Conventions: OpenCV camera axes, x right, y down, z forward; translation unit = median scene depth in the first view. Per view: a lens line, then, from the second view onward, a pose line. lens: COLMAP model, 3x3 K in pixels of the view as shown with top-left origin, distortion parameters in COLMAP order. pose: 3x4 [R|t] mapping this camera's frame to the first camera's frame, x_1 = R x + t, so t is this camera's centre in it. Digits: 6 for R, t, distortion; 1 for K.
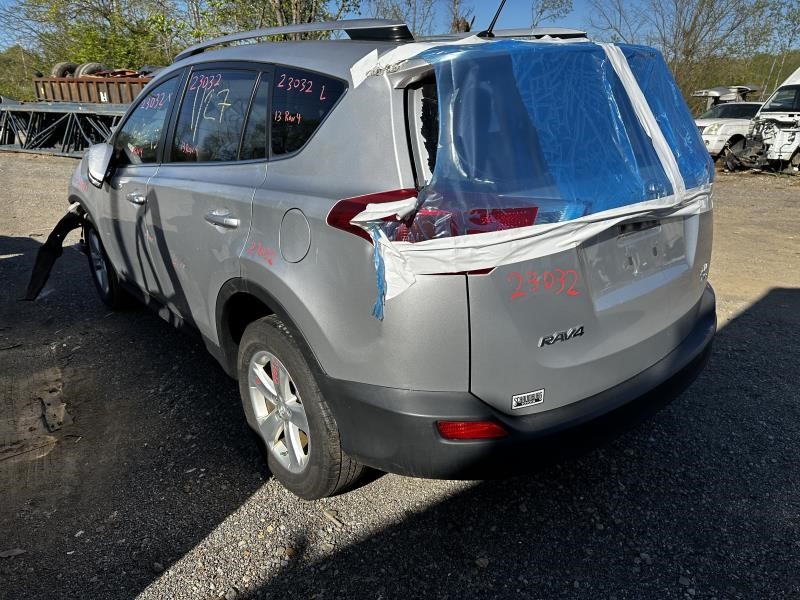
lens RADIAL K [[568.6, 0, 400.0], [0, 568.6, 300.0], [0, 0, 1]] dist [0.042449, -0.047585]
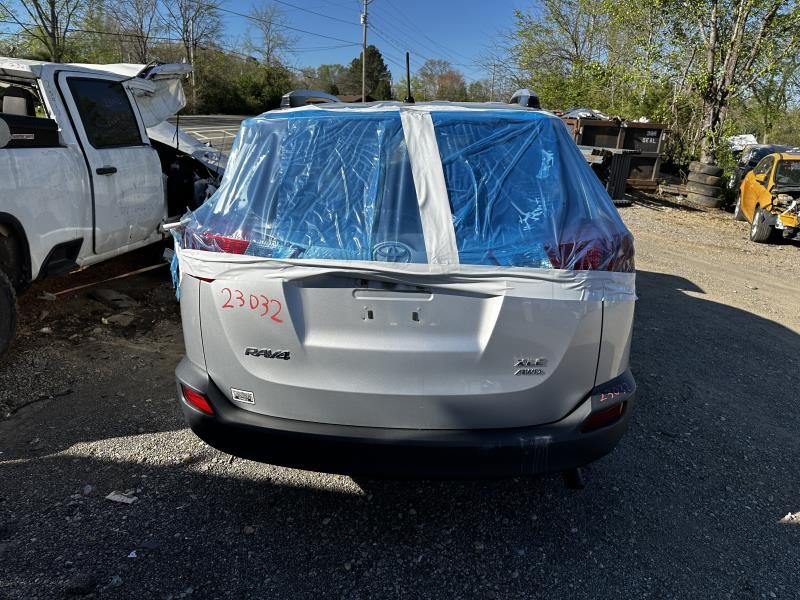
lens RADIAL K [[568.6, 0, 400.0], [0, 568.6, 300.0], [0, 0, 1]] dist [0.042449, -0.047585]
pose [[0.710447, 0.234735, -0.663450, 1.021626], [-0.273621, 0.960694, 0.046900, -0.144102], [0.648381, 0.148214, 0.746750, 0.228899]]
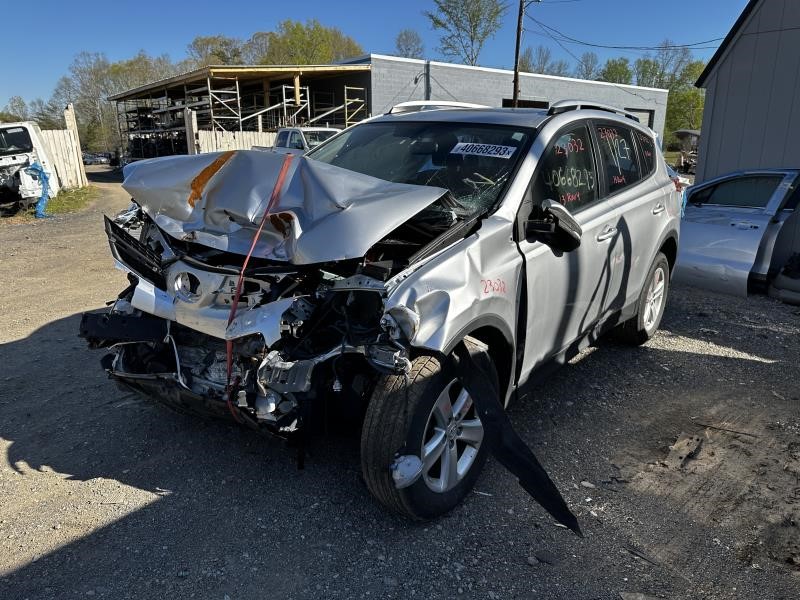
lens RADIAL K [[568.6, 0, 400.0], [0, 568.6, 300.0], [0, 0, 1]] dist [0.042449, -0.047585]
pose [[-0.216935, -0.252567, 0.942947, -2.104093], [0.316816, 0.895448, 0.312731, -0.779935], [-0.923346, 0.366583, -0.114236, 2.263019]]
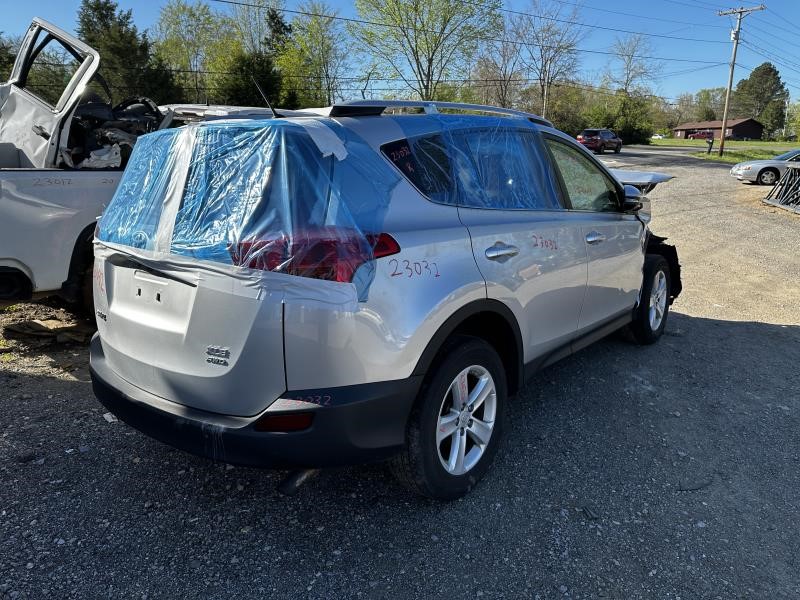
lens RADIAL K [[568.6, 0, 400.0], [0, 568.6, 300.0], [0, 0, 1]] dist [0.042449, -0.047585]
pose [[0.193084, 0.254123, -0.947702, 1.565424], [-0.336478, 0.924457, 0.179337, -0.431559], [0.921684, 0.284254, 0.264005, 1.089227]]
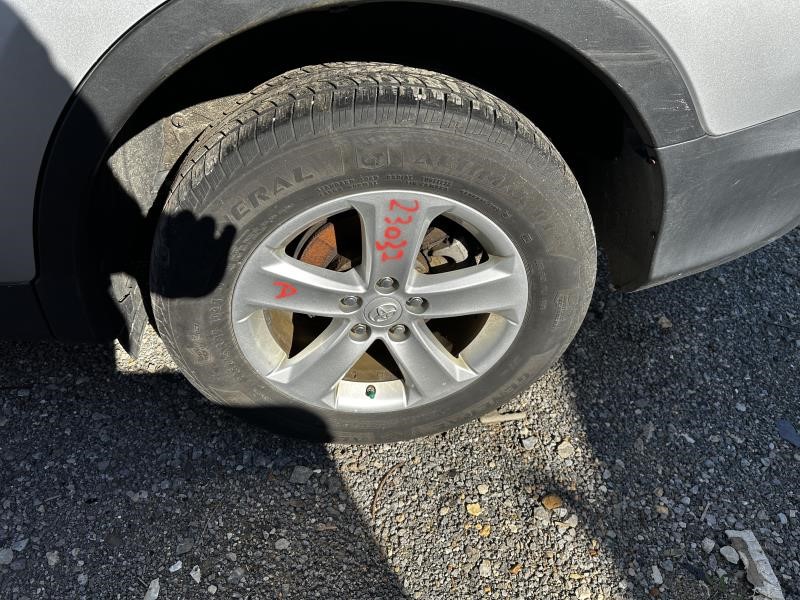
lens RADIAL K [[568.6, 0, 400.0], [0, 568.6, 300.0], [0, 0, 1]] dist [0.042449, -0.047585]
pose [[0.529769, -0.519669, 0.670290, -0.538598], [0.221176, 0.847607, 0.482332, -0.022435], [-0.818795, -0.107272, 0.563974, 0.832387]]
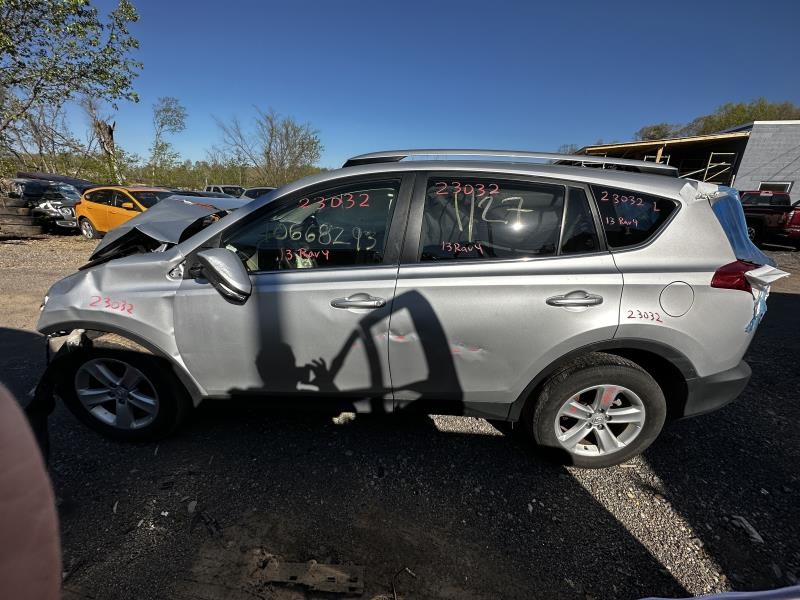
lens RADIAL K [[318.8, 0, 400.0], [0, 318.8, 300.0], [0, 0, 1]] dist [0.000308, 0.000077]
pose [[0.658194, -0.219854, 0.720032, -1.176480], [0.215050, 0.971465, 0.100046, -0.327583], [-0.721481, 0.088993, 0.686692, 0.865201]]
